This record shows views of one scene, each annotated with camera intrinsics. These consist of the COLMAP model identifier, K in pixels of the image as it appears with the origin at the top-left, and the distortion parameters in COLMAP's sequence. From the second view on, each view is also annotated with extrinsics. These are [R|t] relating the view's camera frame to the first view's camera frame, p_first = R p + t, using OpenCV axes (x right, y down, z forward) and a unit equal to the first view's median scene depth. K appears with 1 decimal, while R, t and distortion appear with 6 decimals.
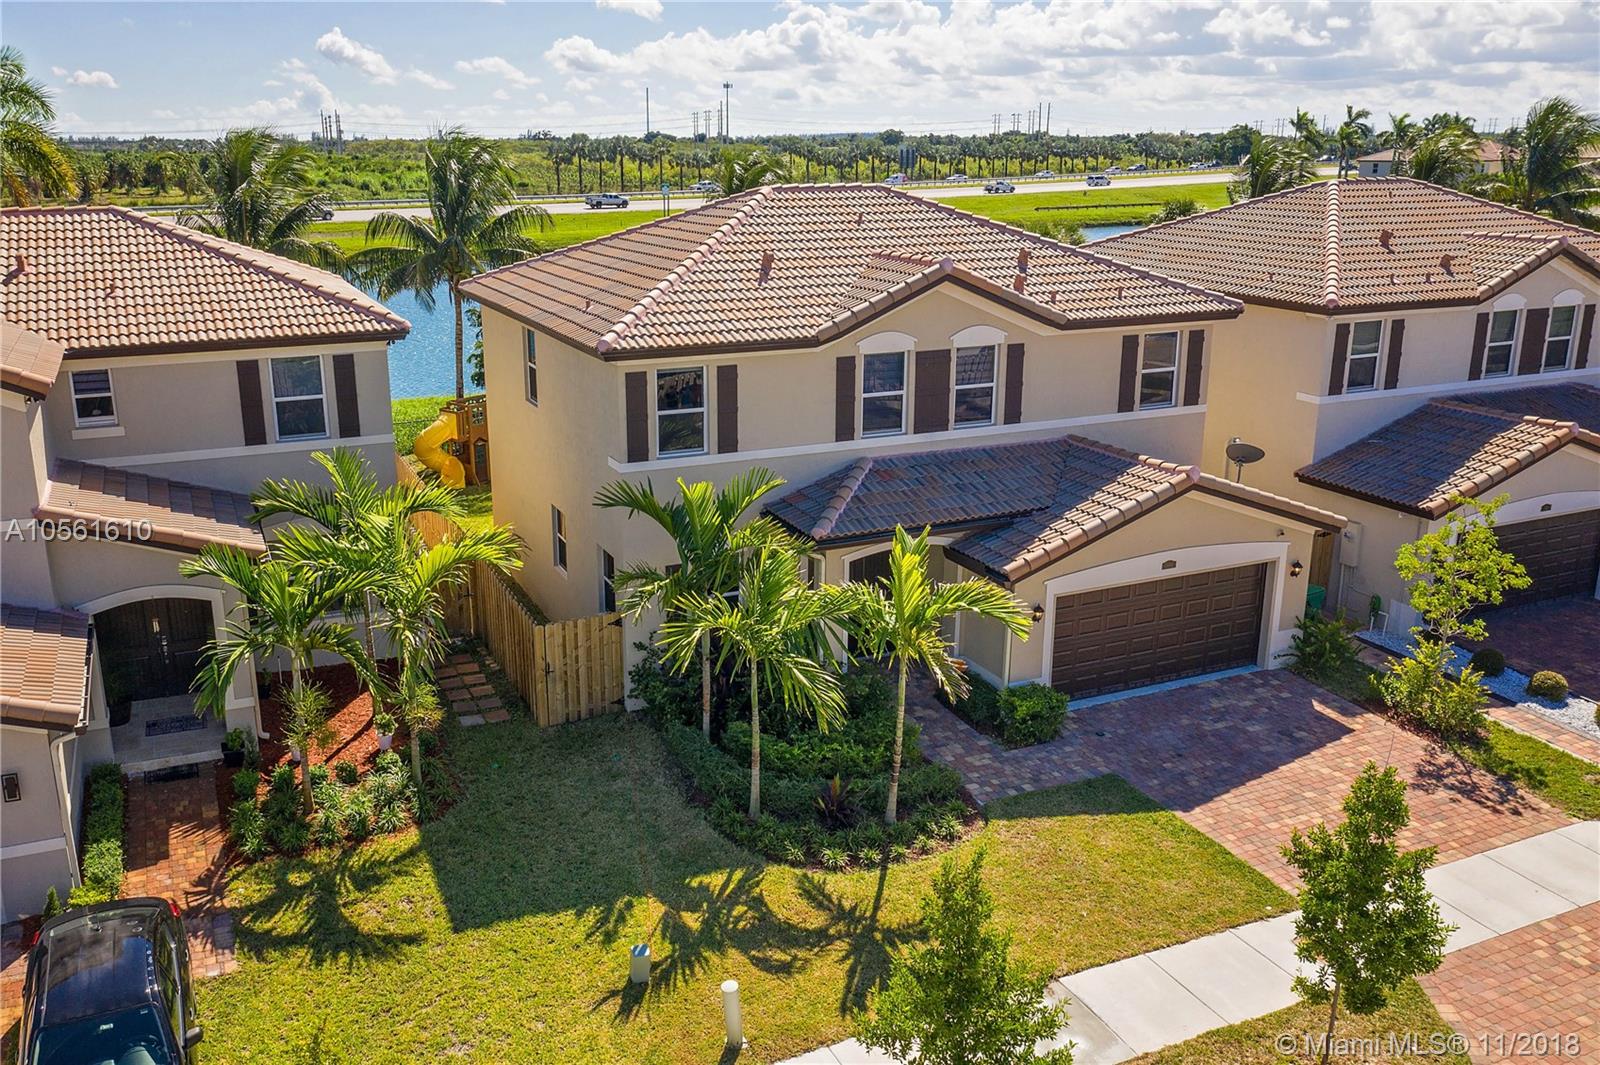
lens RADIAL K [[1322.3, 0, 773.7], [0, 1322.3, 525.2], [0, 0, 1]] dist [-0.013166, -0.013384]
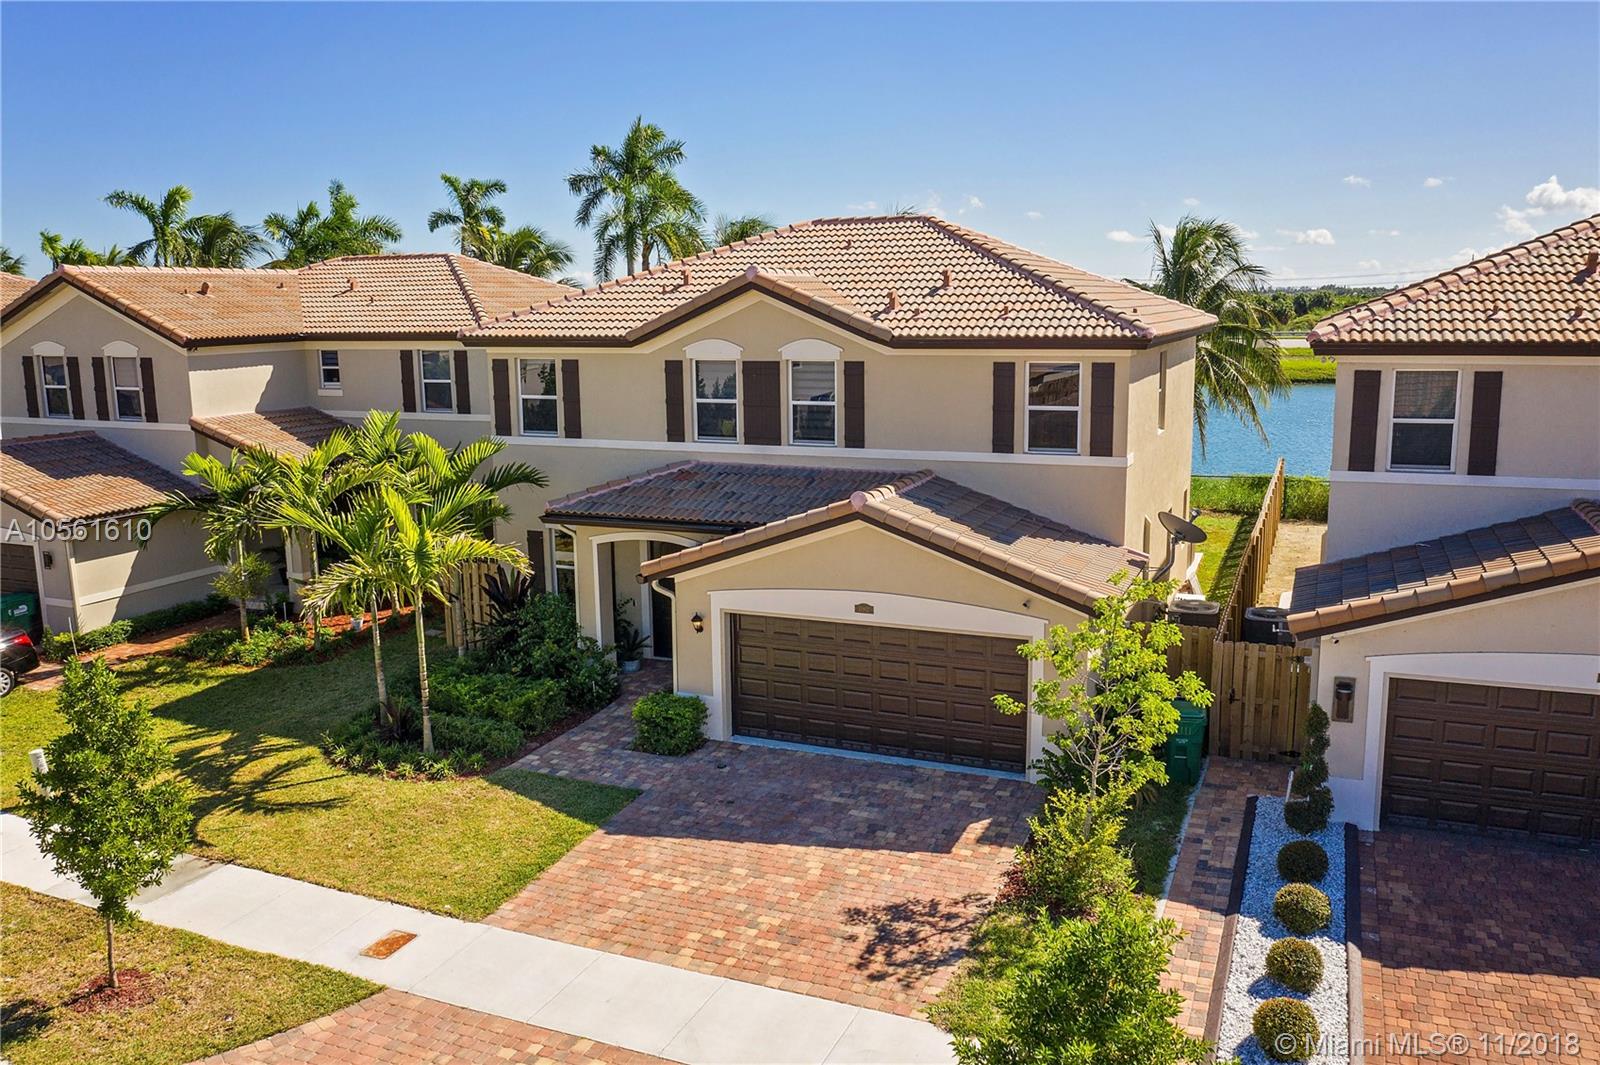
lens RADIAL K [[1254.1, 0, 814.0], [0, 1254.1, 527.5], [0, 0, 1]] dist [-0.012613, -0.002343]
pose [[0.684132, 0.123102, -0.718894, 0.852211], [-0.191961, 0.981293, -0.014645, -0.003672], [0.703643, 0.148019, 0.694965, 0.397331]]
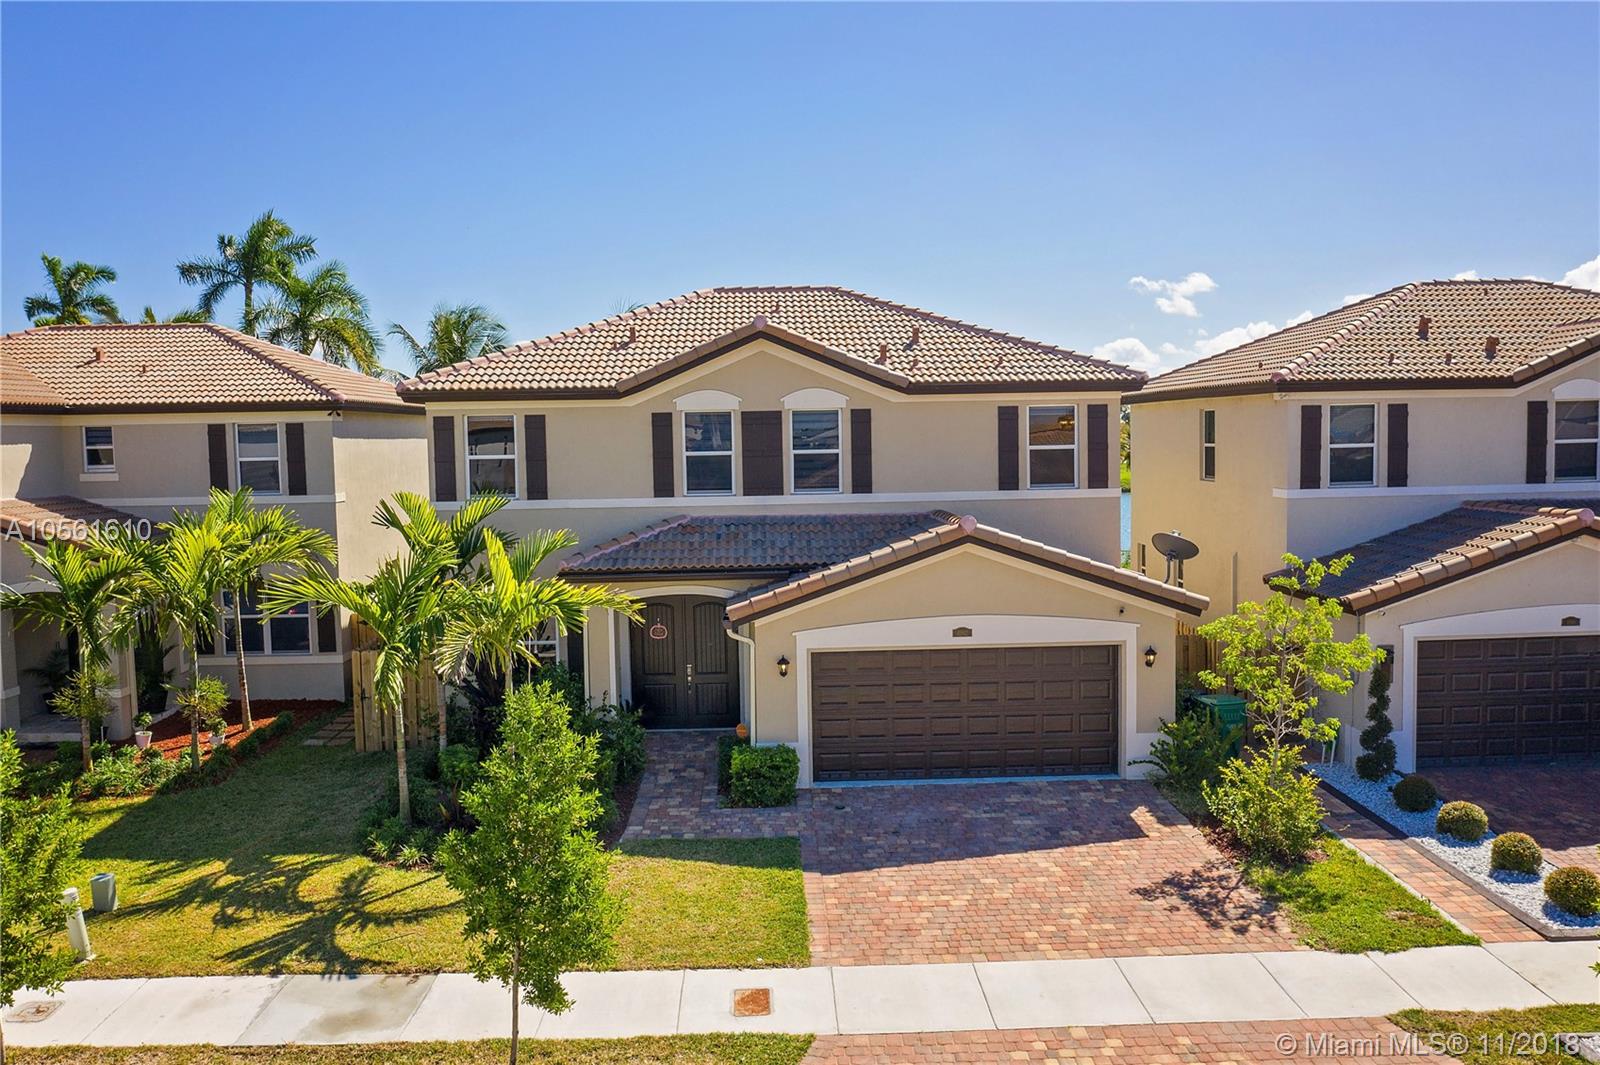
lens RADIAL K [[1254.1, 0, 814.0], [0, 1254.1, 527.5], [0, 0, 1]] dist [-0.012613, -0.002343]
pose [[0.926011, 0.013597, -0.377251, 0.520570], [-0.089232, 0.978915, -0.183750, 0.124096], [0.366798, 0.203817, 0.907699, 0.180426]]
